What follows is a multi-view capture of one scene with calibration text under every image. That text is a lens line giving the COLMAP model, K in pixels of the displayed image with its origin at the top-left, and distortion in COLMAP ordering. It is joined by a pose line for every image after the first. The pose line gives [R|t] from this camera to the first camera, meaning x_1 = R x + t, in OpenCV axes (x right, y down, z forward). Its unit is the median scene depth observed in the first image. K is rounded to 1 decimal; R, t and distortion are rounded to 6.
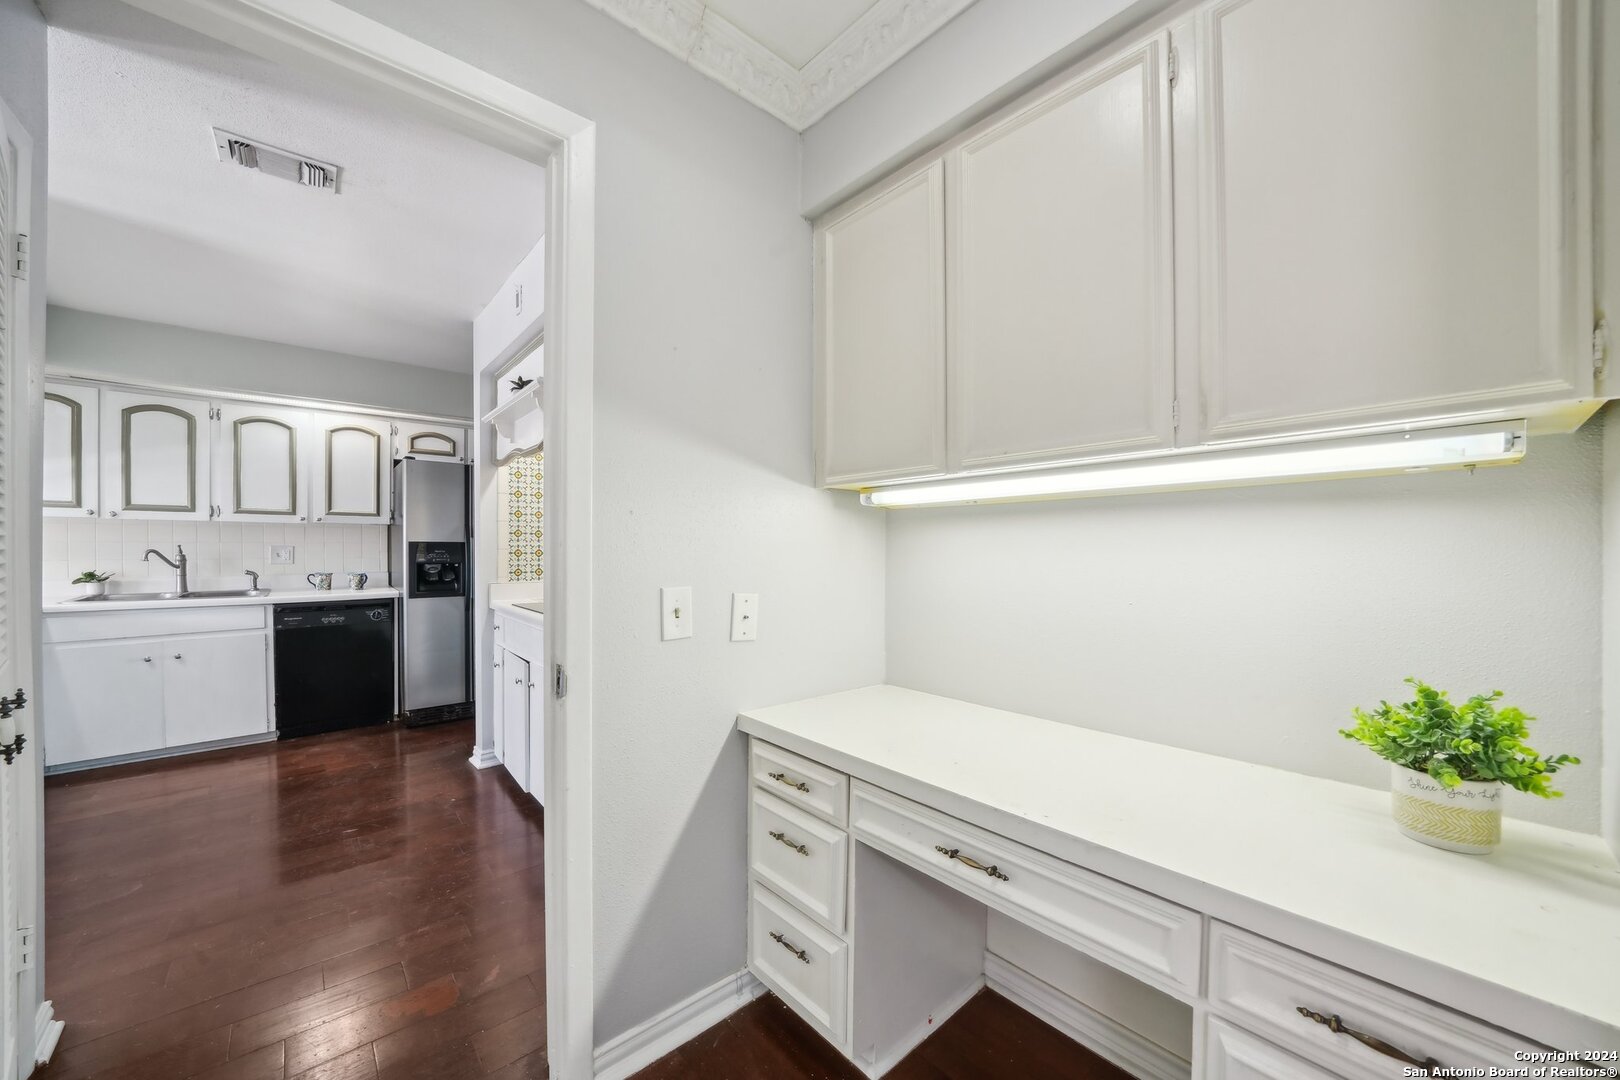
lens RADIAL K [[588.0, 0, 794.1], [0, 588.0, 554.1], [0, 0, 1]] dist [-0.024649, 0.001857]
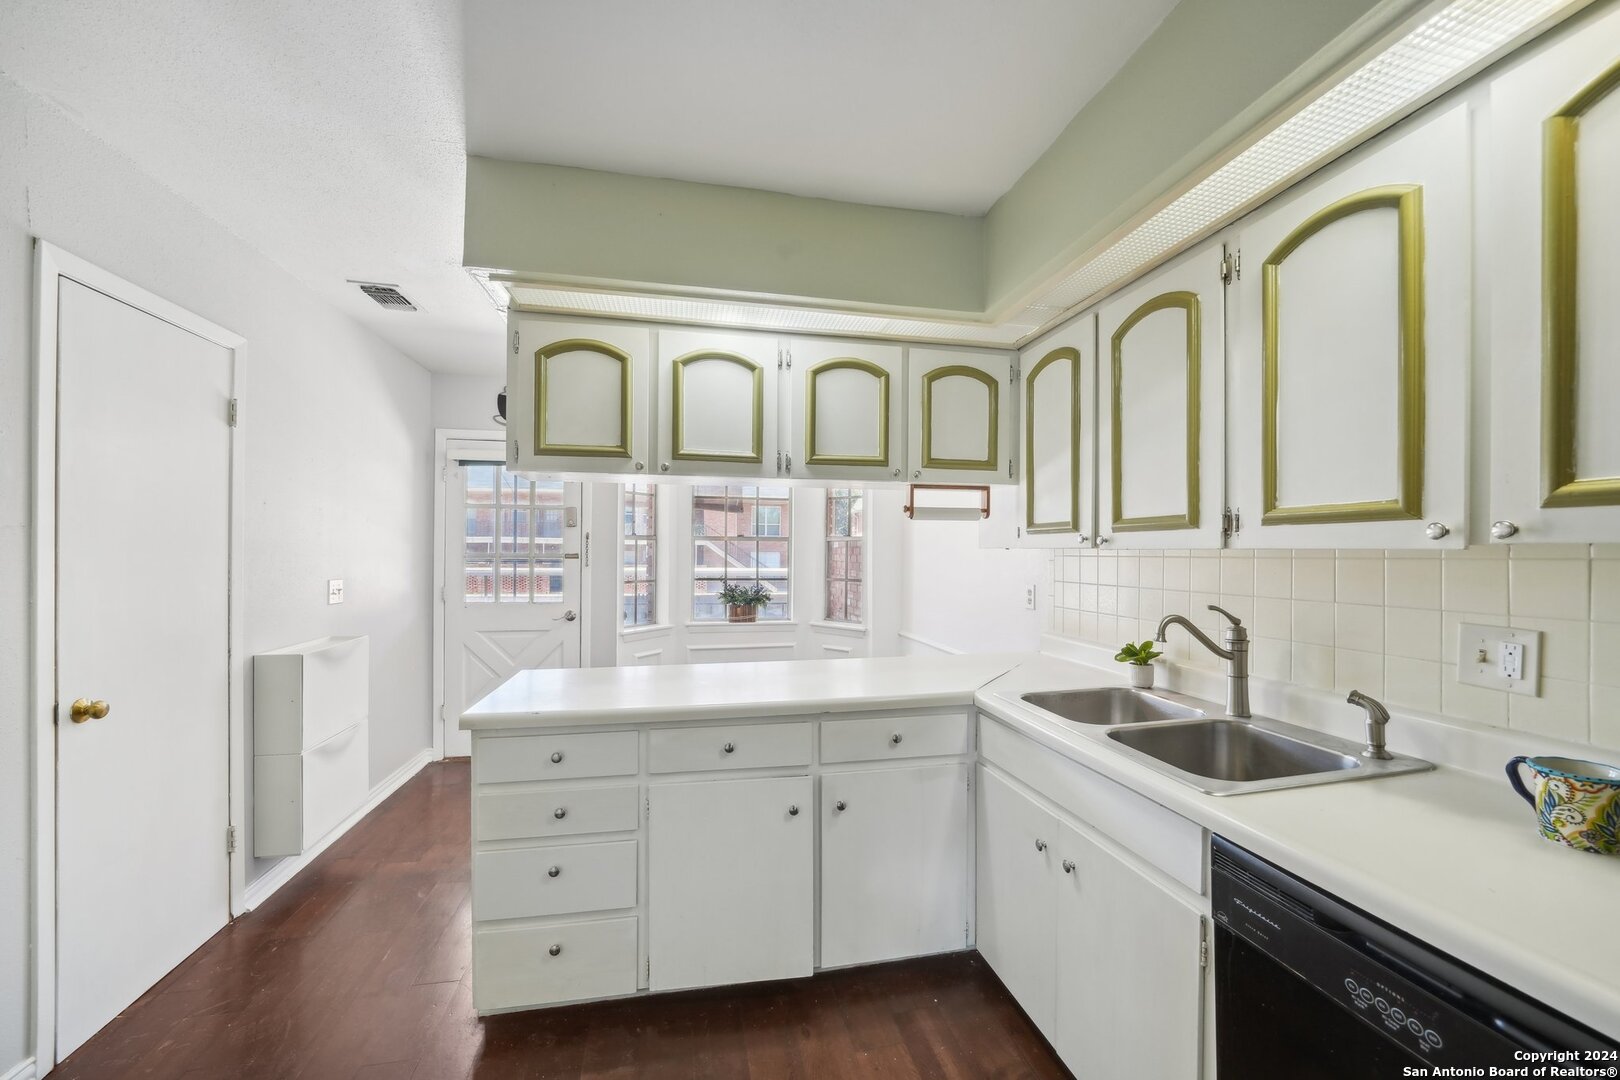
lens RADIAL K [[617.6, 0, 825.1], [0, 617.6, 551.1], [0, 0, 1]] dist [-0.018007, 0.003351]
pose [[-0.475156, -0.008039, -0.879865, -0.533828], [-0.018251, 0.999833, 0.000720, -0.052388], [0.879712, 0.016400, -0.475224, 0.971554]]
